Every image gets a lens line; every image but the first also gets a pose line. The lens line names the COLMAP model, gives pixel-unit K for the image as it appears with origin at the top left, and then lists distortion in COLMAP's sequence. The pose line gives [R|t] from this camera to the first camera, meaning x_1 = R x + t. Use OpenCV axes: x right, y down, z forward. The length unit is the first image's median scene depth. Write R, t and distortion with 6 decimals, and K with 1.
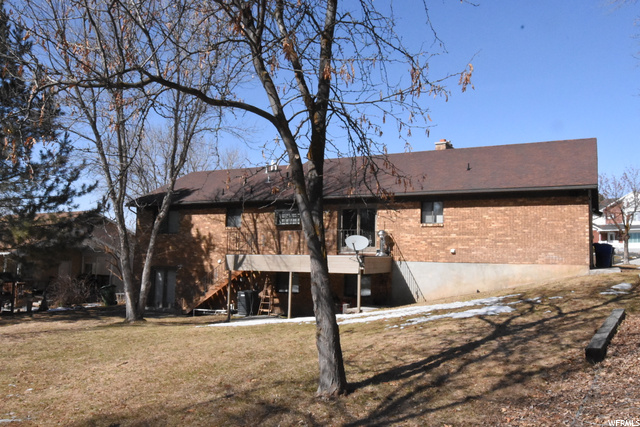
lens RADIAL K [[531.5, 0, 320.0], [0, 531.5, 213.5], [0, 0, 1]] dist [0.003757, 0.001837]
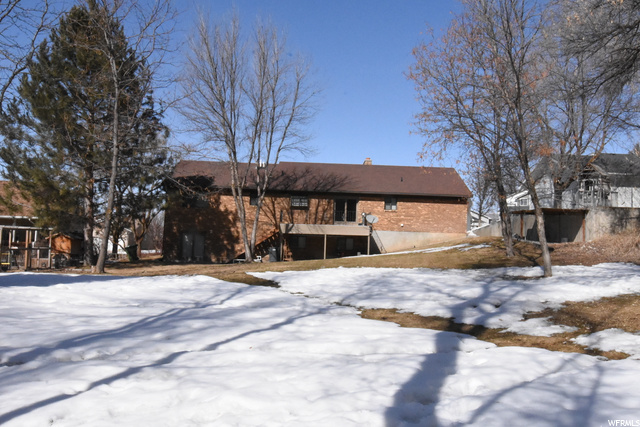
lens RADIAL K [[531.5, 0, 320.0], [0, 531.5, 213.5], [0, 0, 1]] dist [0.003757, 0.001837]
pose [[0.881205, 0.041244, 0.470932, -0.741938], [-0.057643, 0.998128, 0.020445, 0.006412], [-0.469207, -0.045162, 0.881933, -0.428663]]
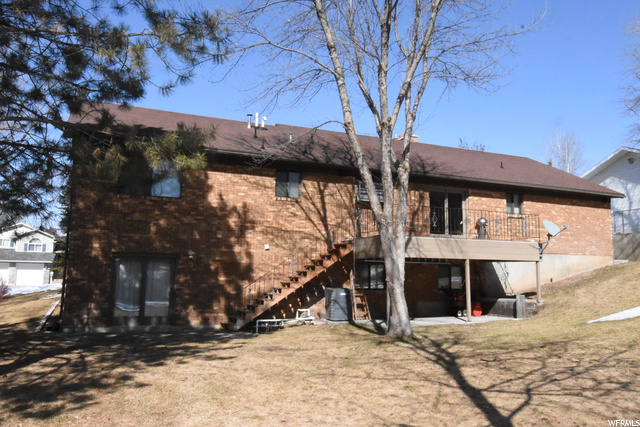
lens RADIAL K [[531.5, 0, 320.0], [0, 531.5, 213.5], [0, 0, 1]] dist [0.003757, 0.001837]
pose [[0.627826, 0.085172, 0.773680, -0.699633], [-0.069788, 0.996151, -0.053032, 0.083078], [-0.775219, -0.020699, 0.631353, 0.553412]]
